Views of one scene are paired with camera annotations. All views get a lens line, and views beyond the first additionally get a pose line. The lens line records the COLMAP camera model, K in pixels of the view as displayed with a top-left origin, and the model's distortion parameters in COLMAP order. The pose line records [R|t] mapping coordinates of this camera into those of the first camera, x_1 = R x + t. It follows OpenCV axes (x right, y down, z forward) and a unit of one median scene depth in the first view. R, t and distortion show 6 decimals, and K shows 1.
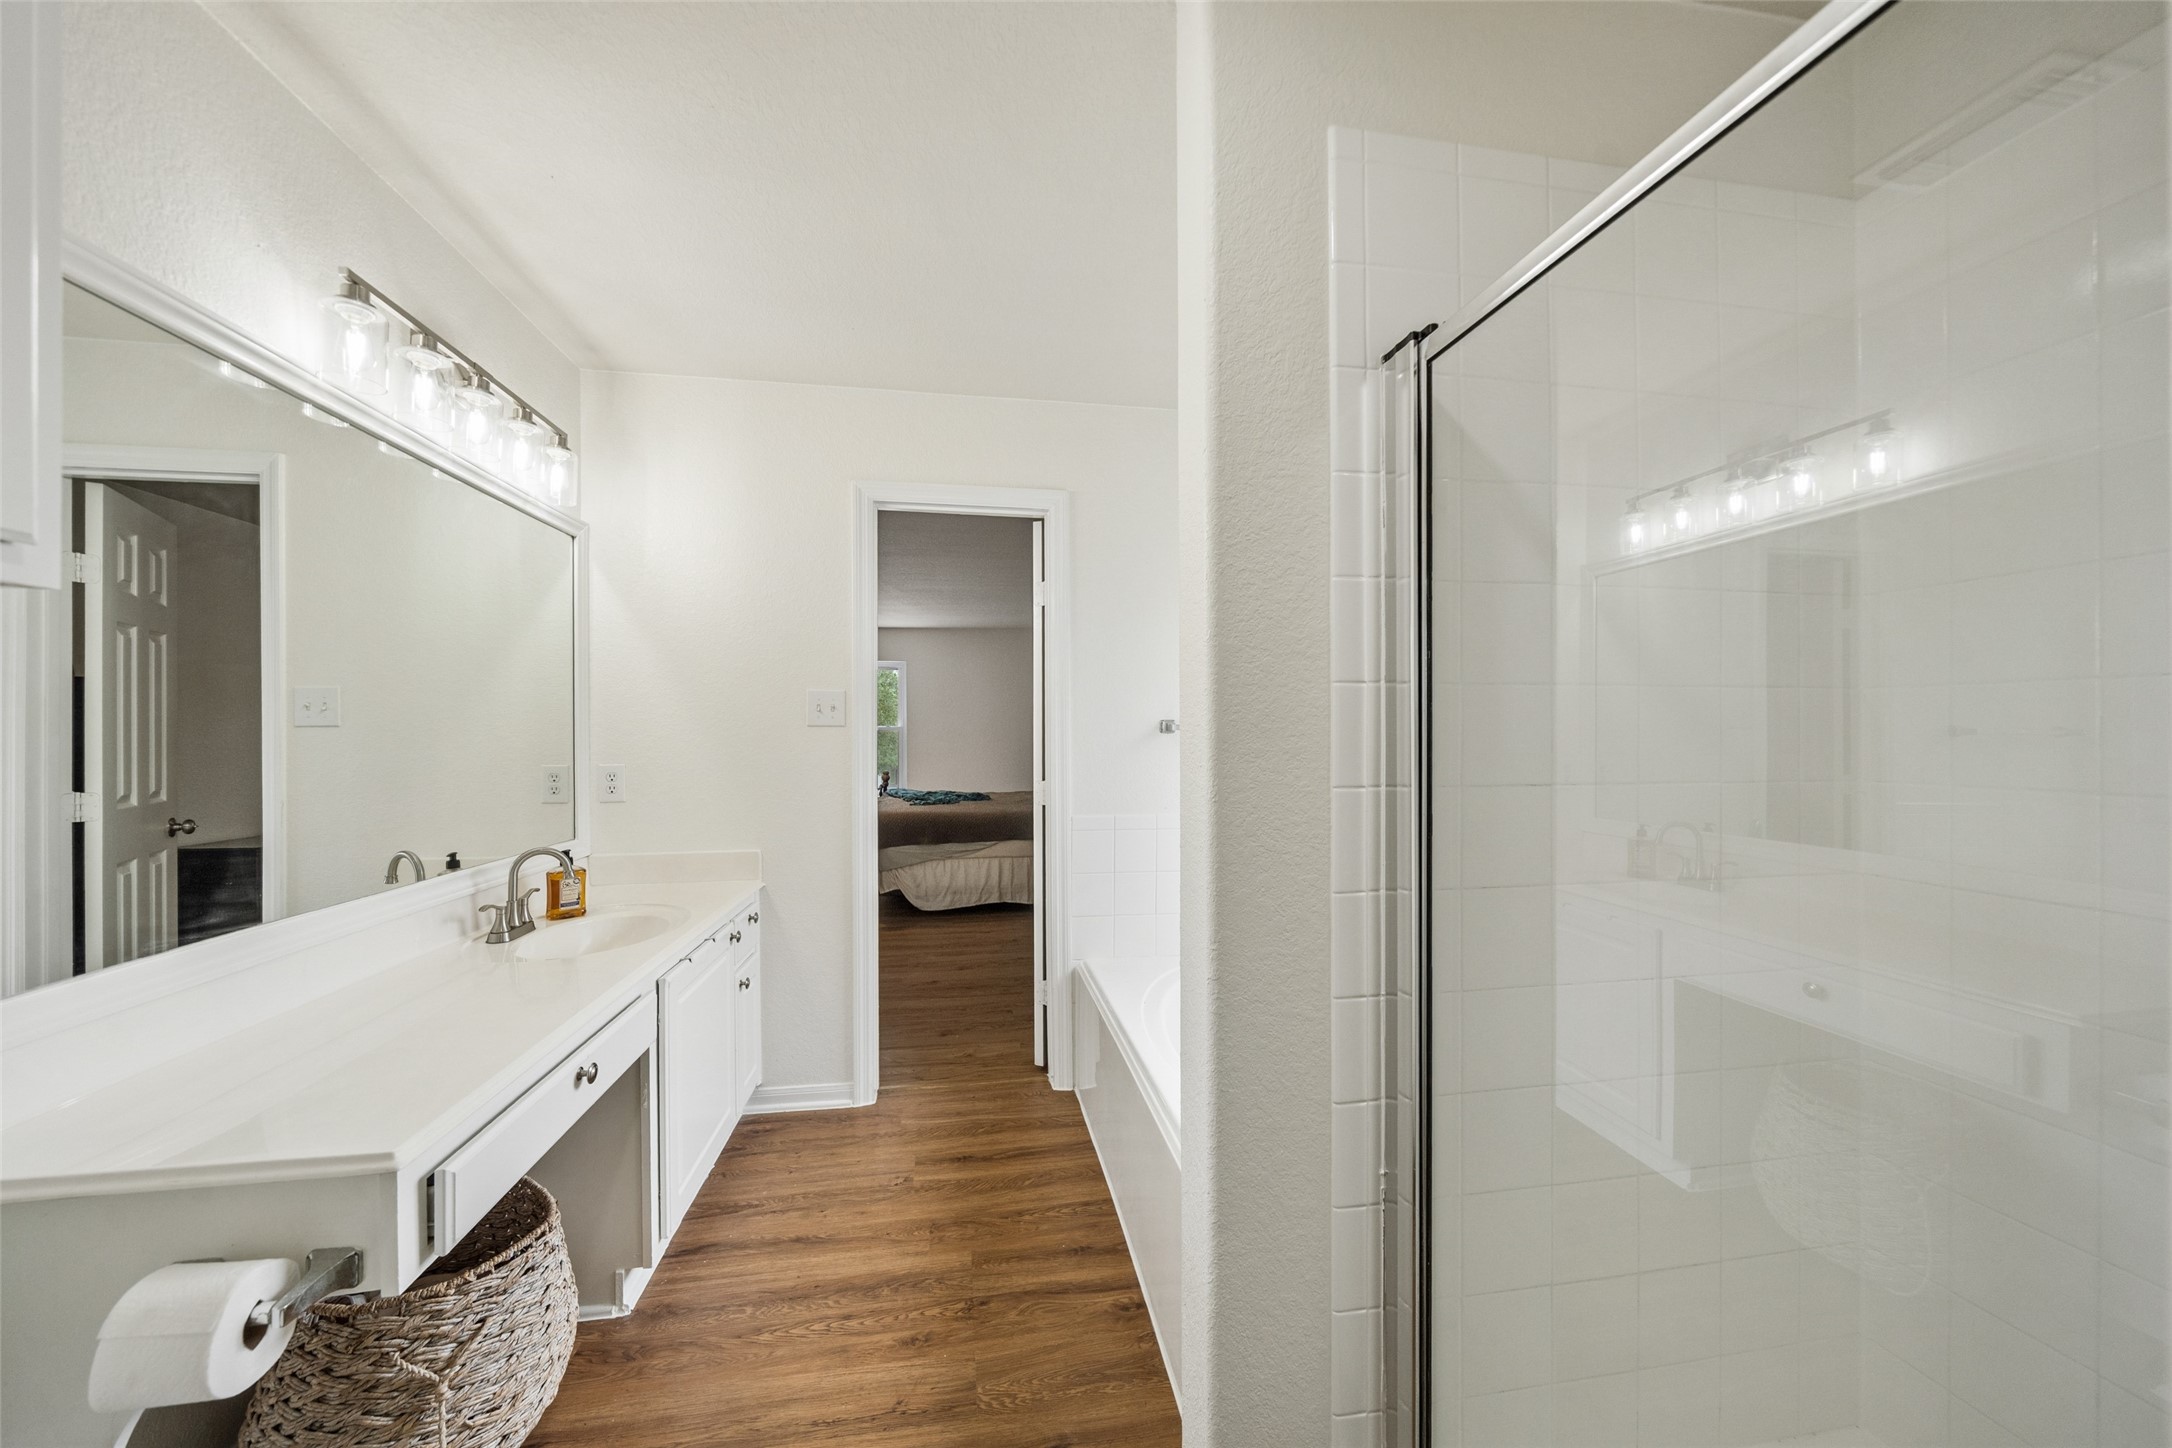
lens RADIAL K [[755.7, 0, 1075.6], [0, 755.7, 733.3], [0, 0, 1]] dist [-0.000805, -0.000144]
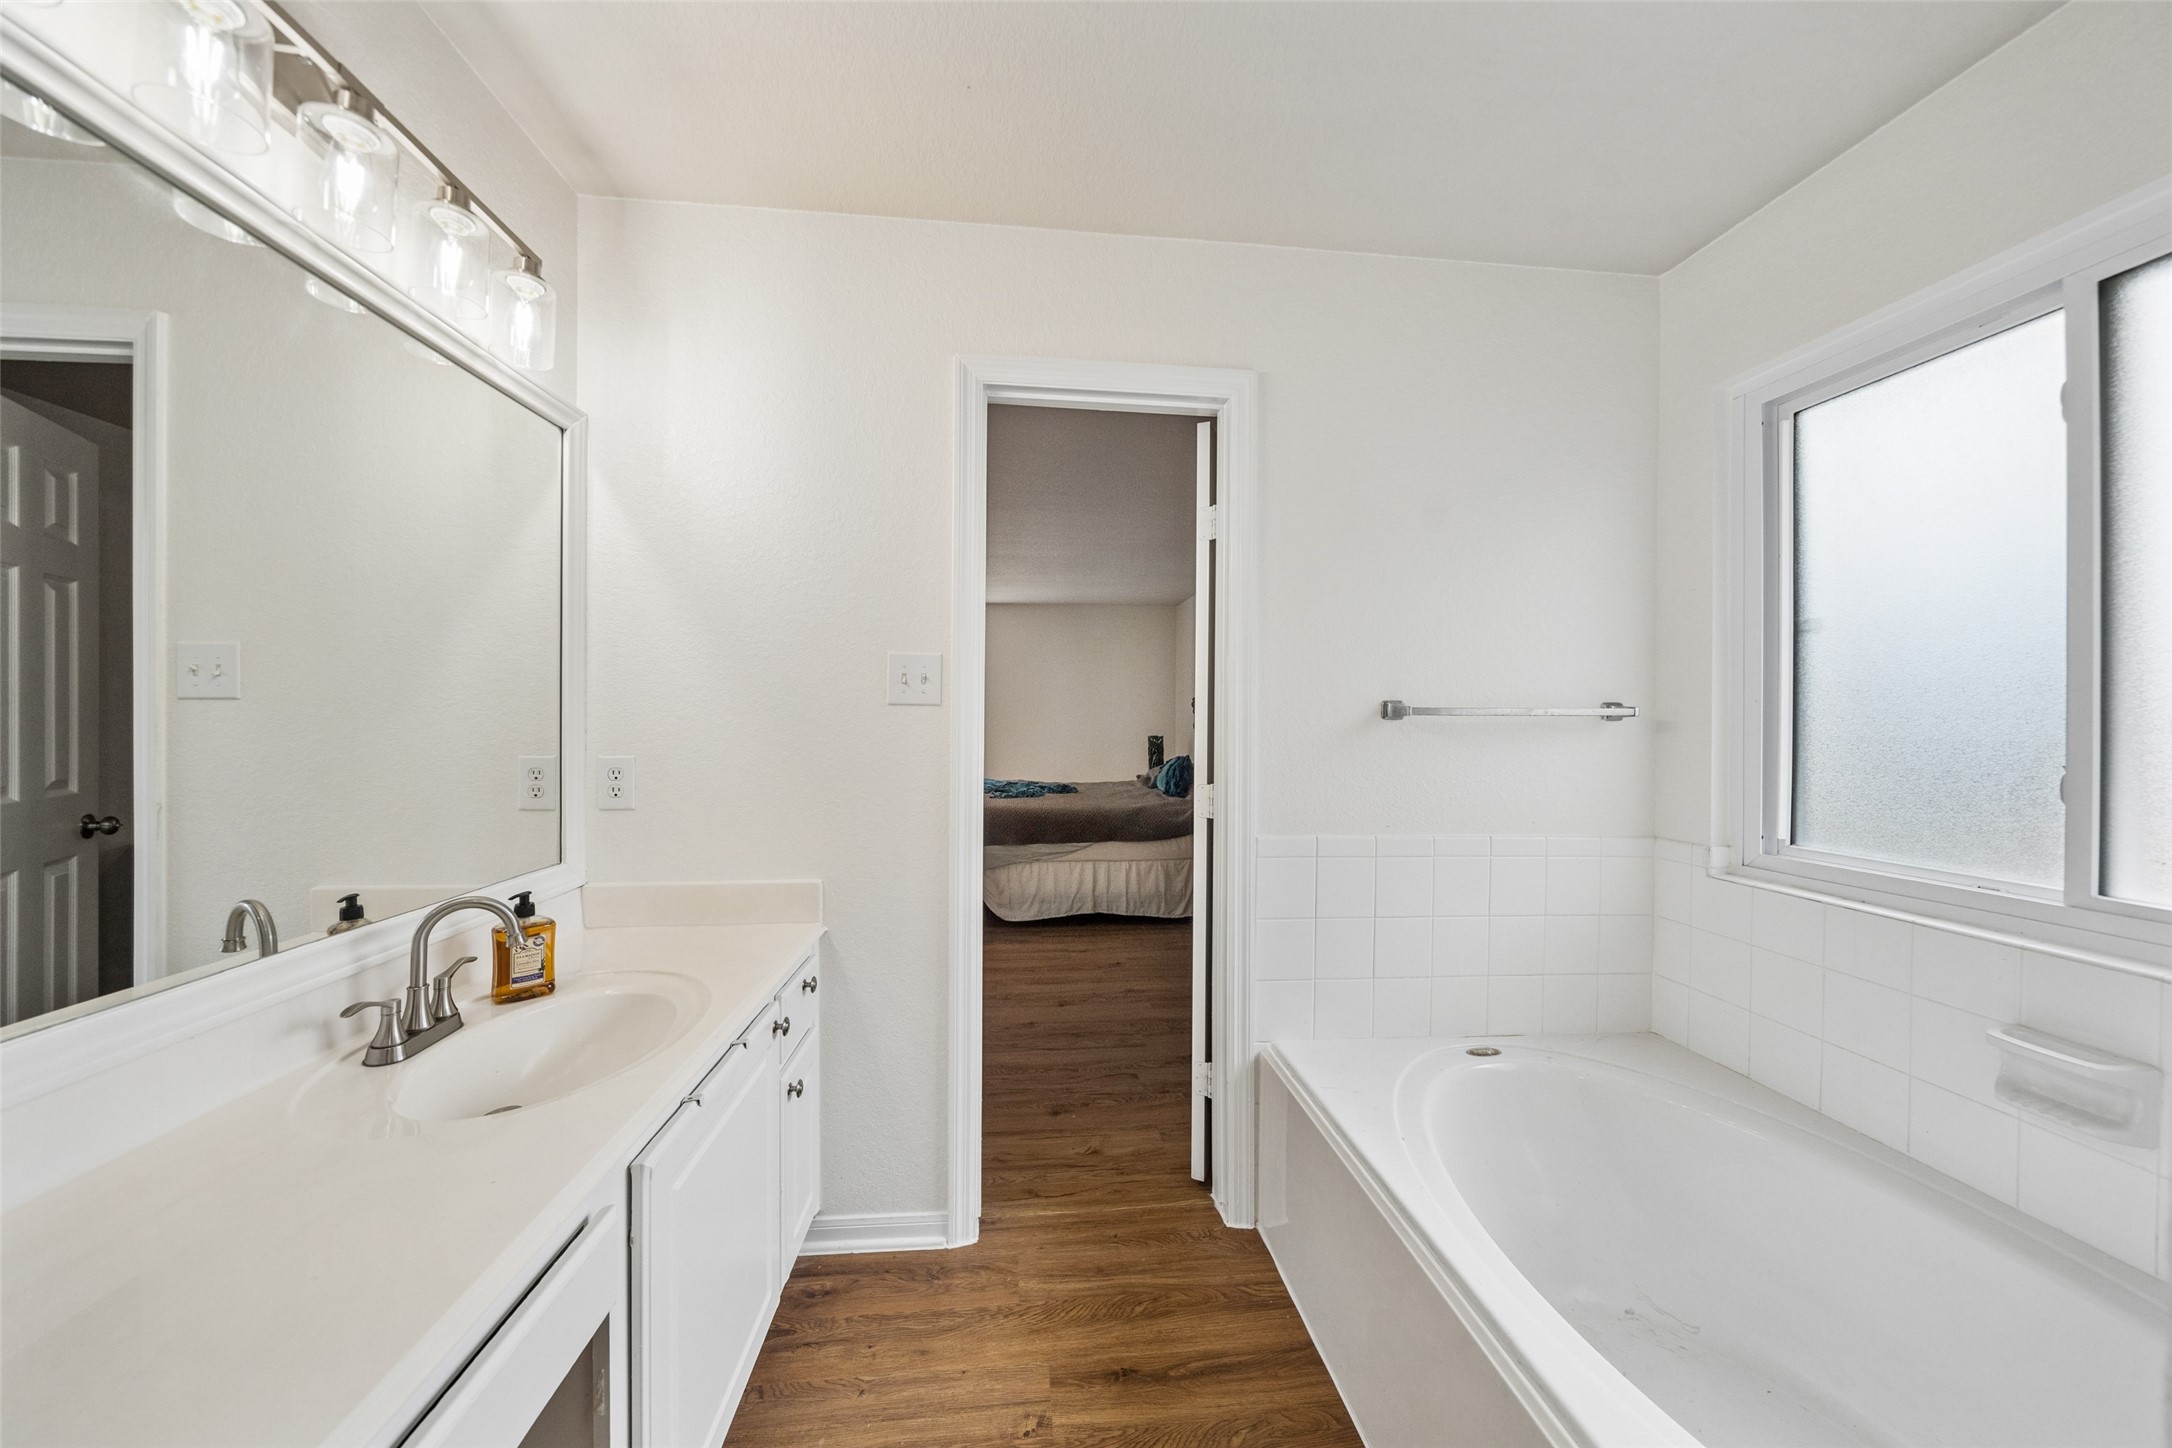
lens RADIAL K [[755.7, 0, 1093.9], [0, 755.7, 716.4], [0, 0, 1]] dist [-0.000805, -0.000144]
pose [[0.998514, 0.009795, -0.053603, -0.131896], [-0.009891, 0.999950, -0.001521, 0.000715], [0.053586, 0.002049, 0.998561, 0.321730]]
